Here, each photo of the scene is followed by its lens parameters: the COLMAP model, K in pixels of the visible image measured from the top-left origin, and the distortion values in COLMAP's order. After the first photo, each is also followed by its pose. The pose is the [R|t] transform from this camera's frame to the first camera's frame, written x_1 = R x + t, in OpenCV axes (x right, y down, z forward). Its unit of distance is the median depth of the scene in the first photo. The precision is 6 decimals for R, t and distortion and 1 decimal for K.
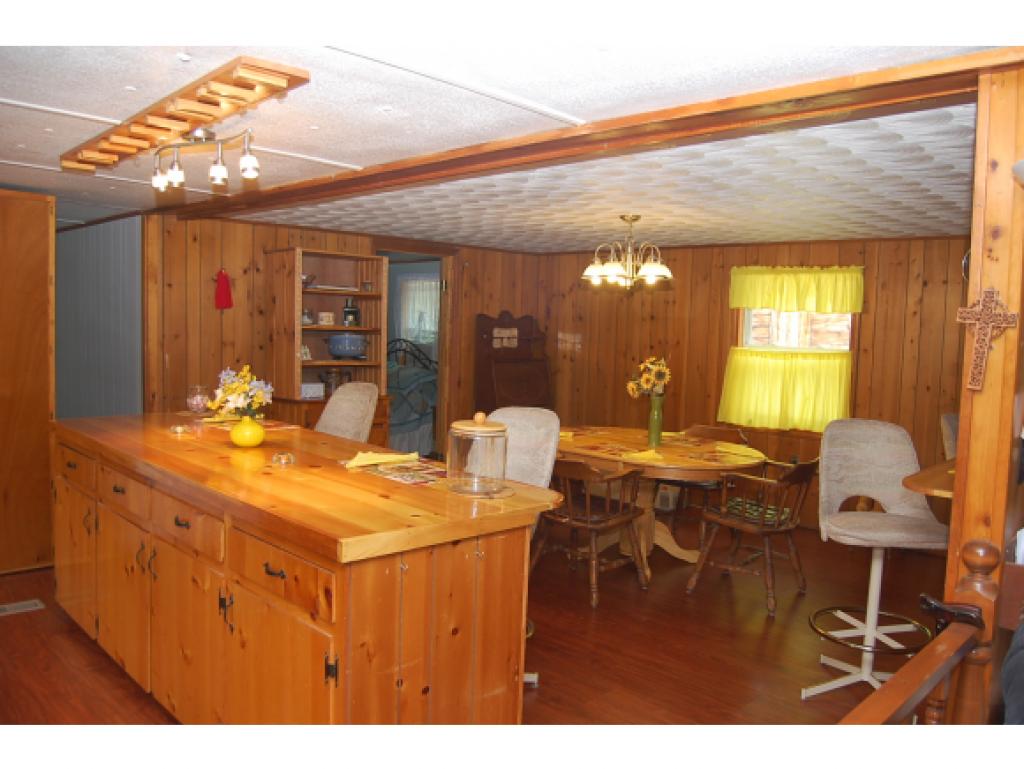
lens RADIAL K [[805.3, 0, 517.5], [0, 805.3, 381.9], [0, 0, 1]] dist [-0.091198, 0.052834]
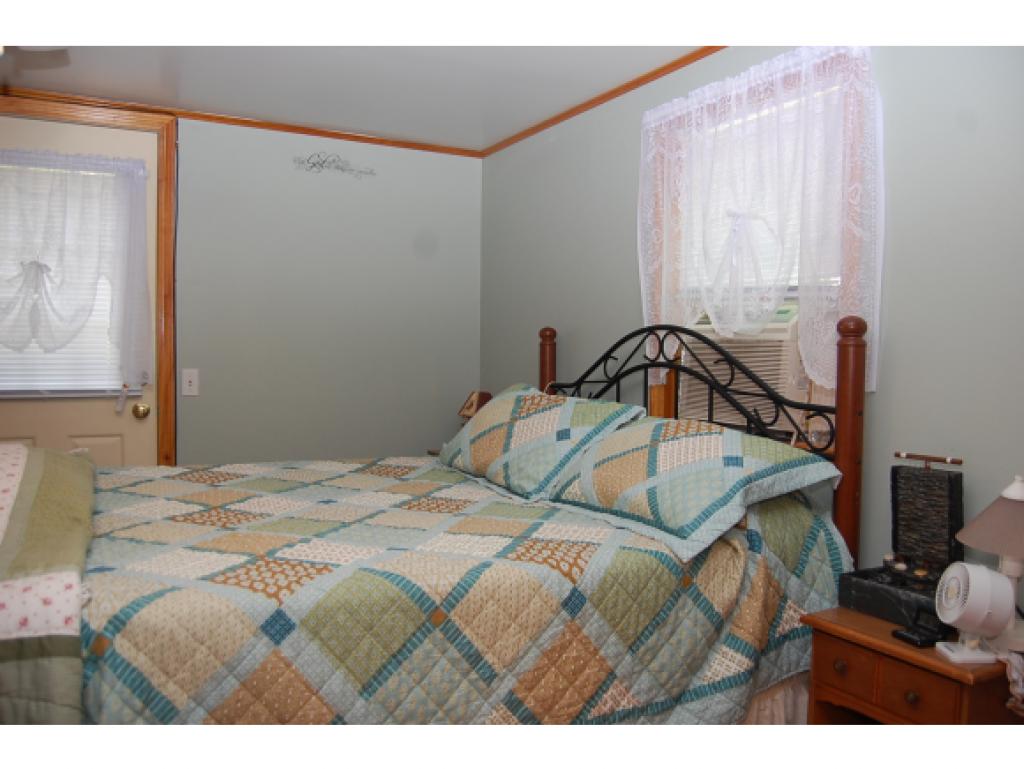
lens RADIAL K [[805.3, 0, 517.5], [0, 805.3, 381.9], [0, 0, 1]] dist [-0.091198, 0.052834]
pose [[0.955933, -0.014351, -0.293234, -0.112518], [0.002813, 0.999206, -0.039731, -0.022505], [0.293571, 0.037155, 0.955215, 0.731006]]
